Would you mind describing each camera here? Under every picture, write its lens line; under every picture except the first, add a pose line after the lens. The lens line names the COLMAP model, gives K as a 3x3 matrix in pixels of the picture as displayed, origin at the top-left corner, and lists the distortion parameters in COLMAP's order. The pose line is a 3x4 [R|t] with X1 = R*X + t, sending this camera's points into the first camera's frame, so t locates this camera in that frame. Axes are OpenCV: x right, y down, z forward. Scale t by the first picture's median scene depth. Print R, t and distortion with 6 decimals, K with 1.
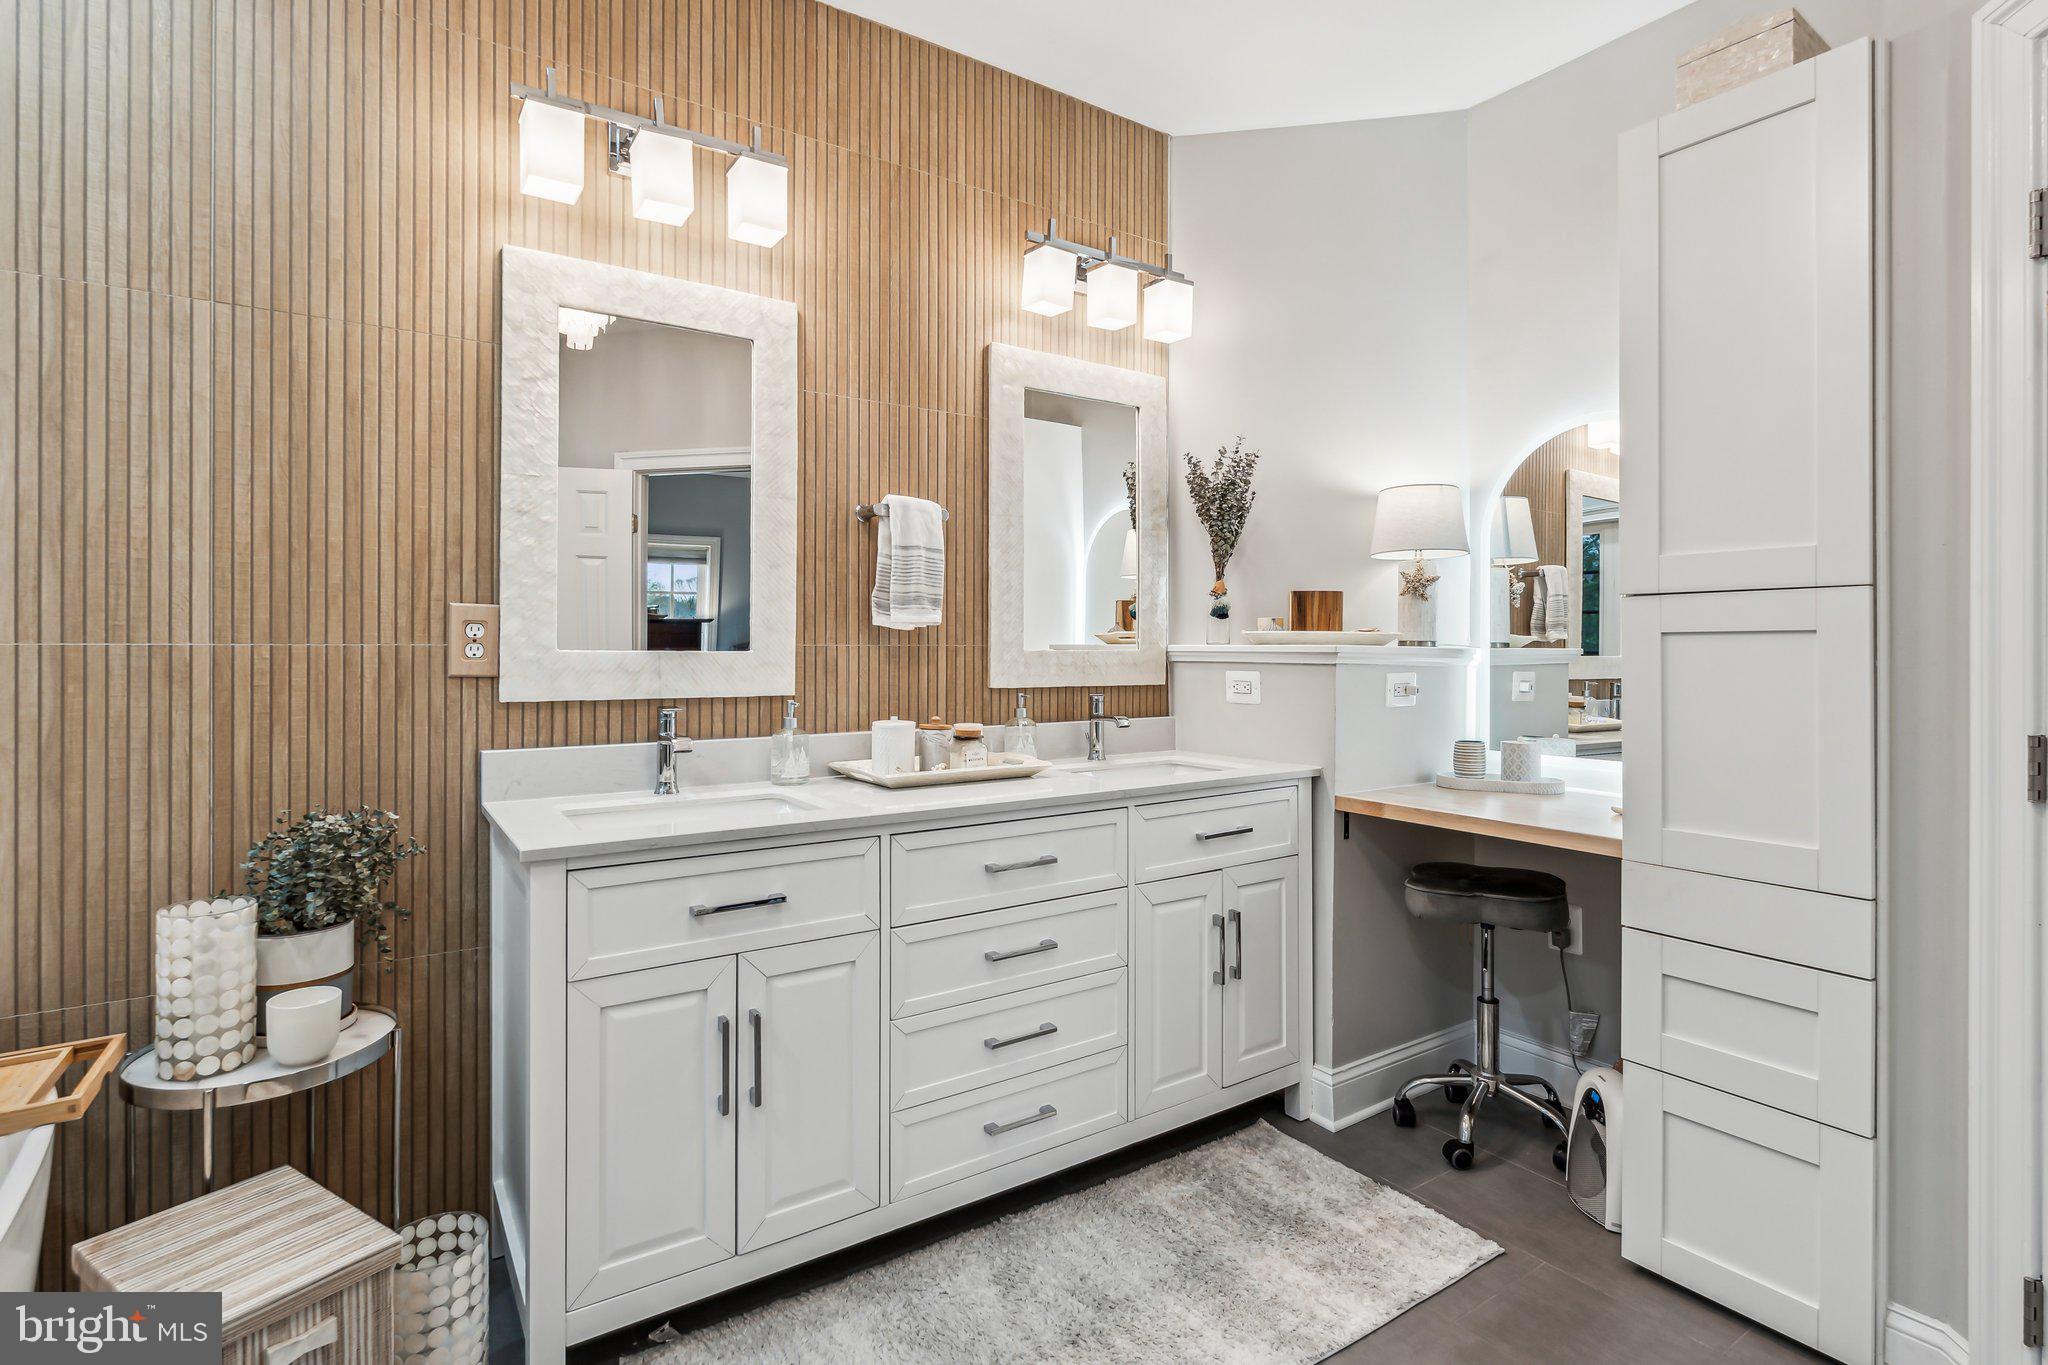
lens RADIAL K [[988.7, 0, 1028.7], [0, 988.7, 646.2], [0, 0, 1]] dist [-0.000790, 0.000160]
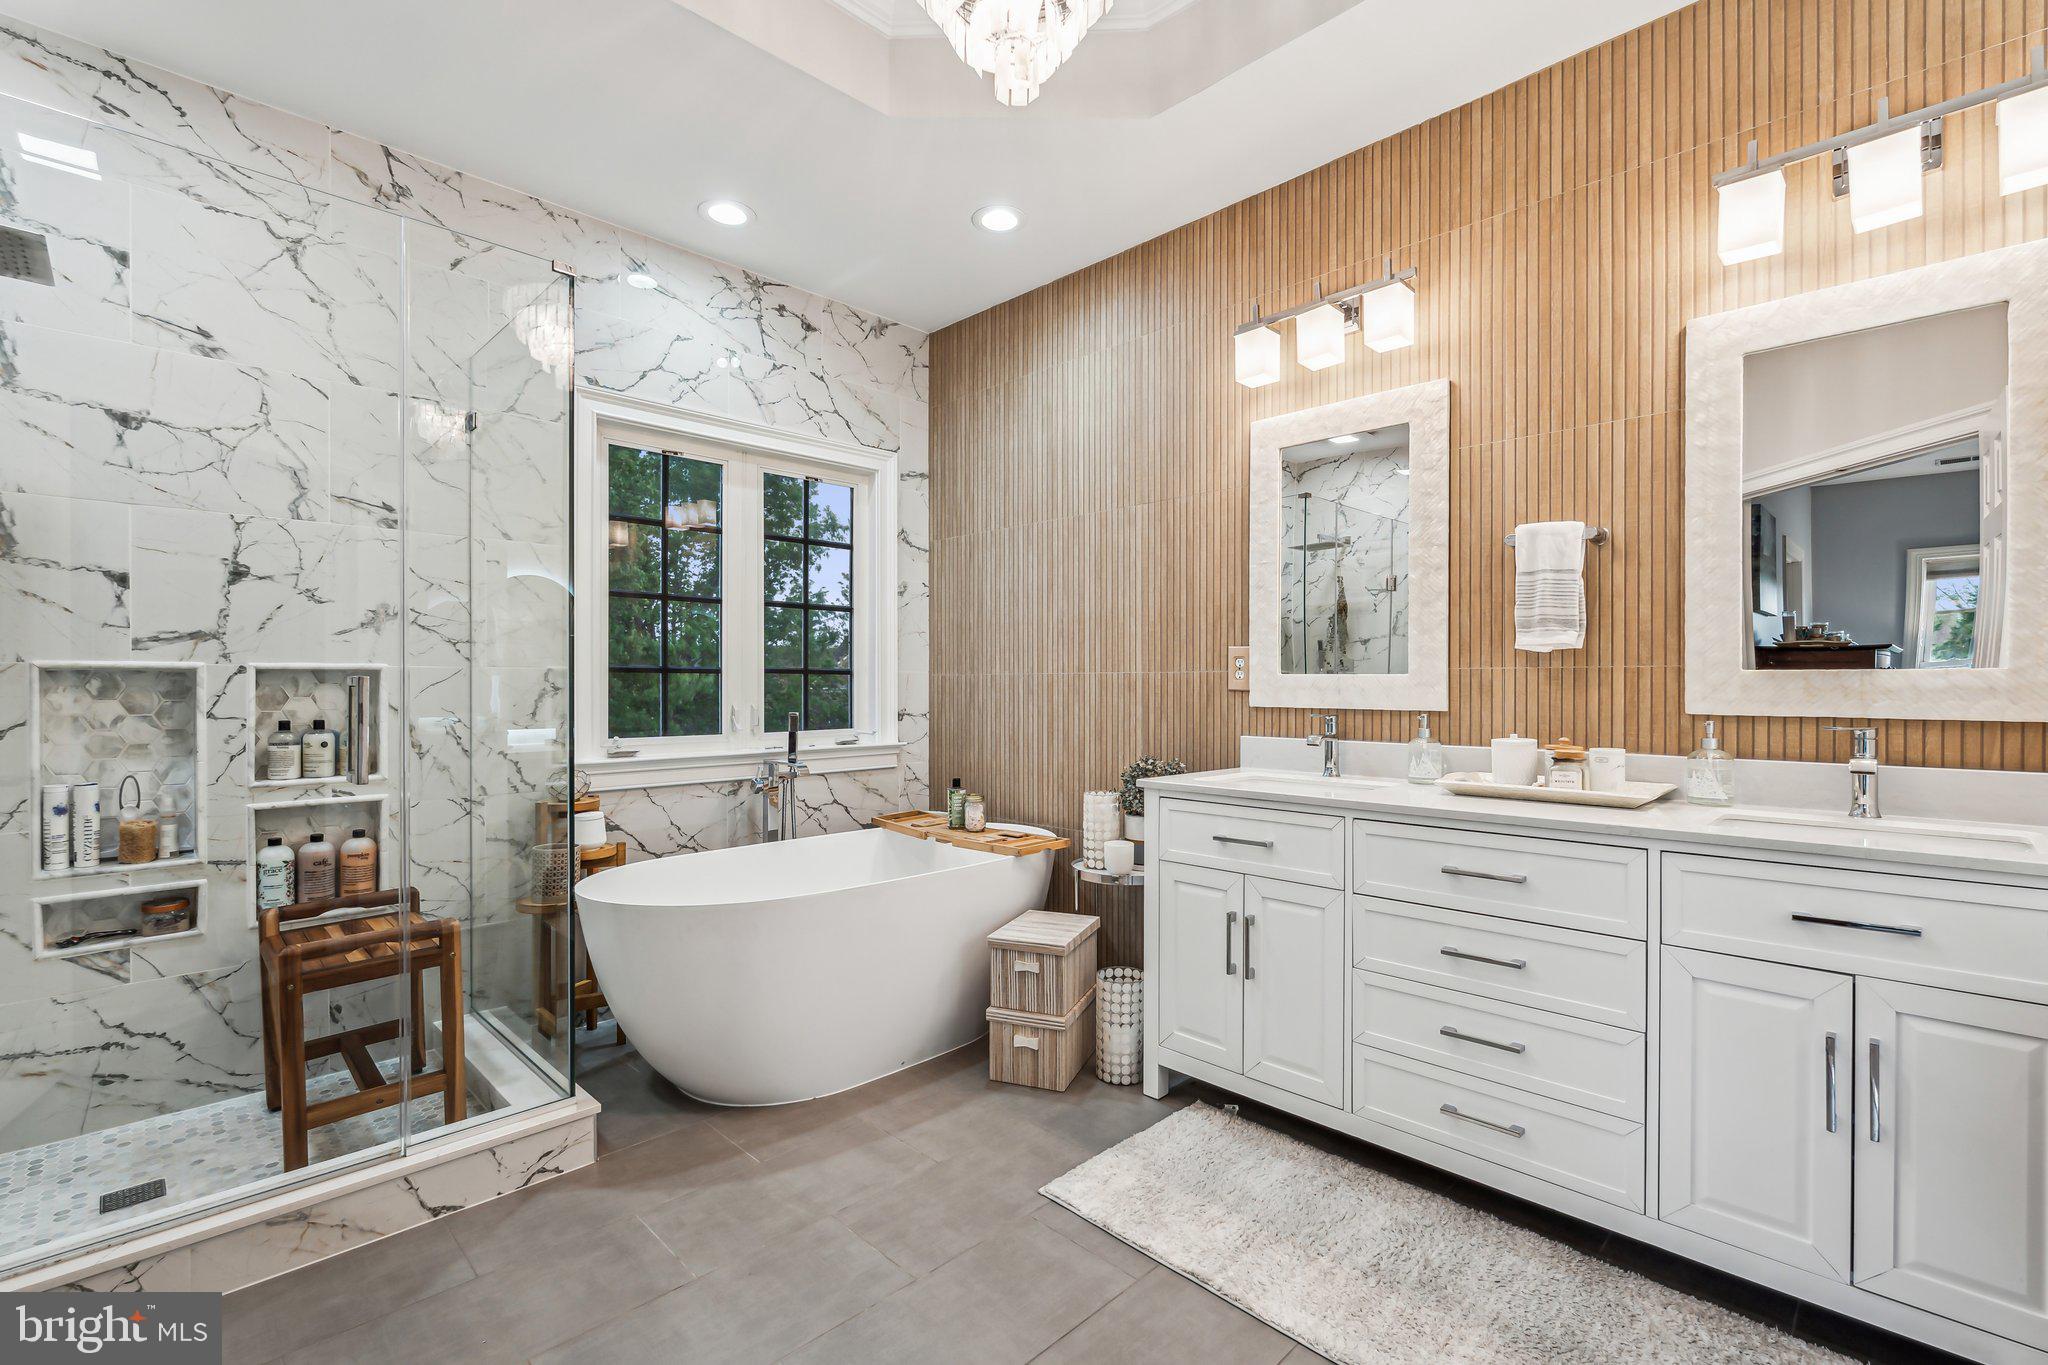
lens RADIAL K [[910.6, 0, 1018.7], [0, 910.6, 684.9], [0, 0, 1]] dist [-0.002016, 0.000192]
pose [[0.189975, -0.000140, -0.981789, 0.712702], [0.000915, 1.000000, 0.000034, 0.017435], [0.981789, -0.000905, 0.189975, 0.288530]]
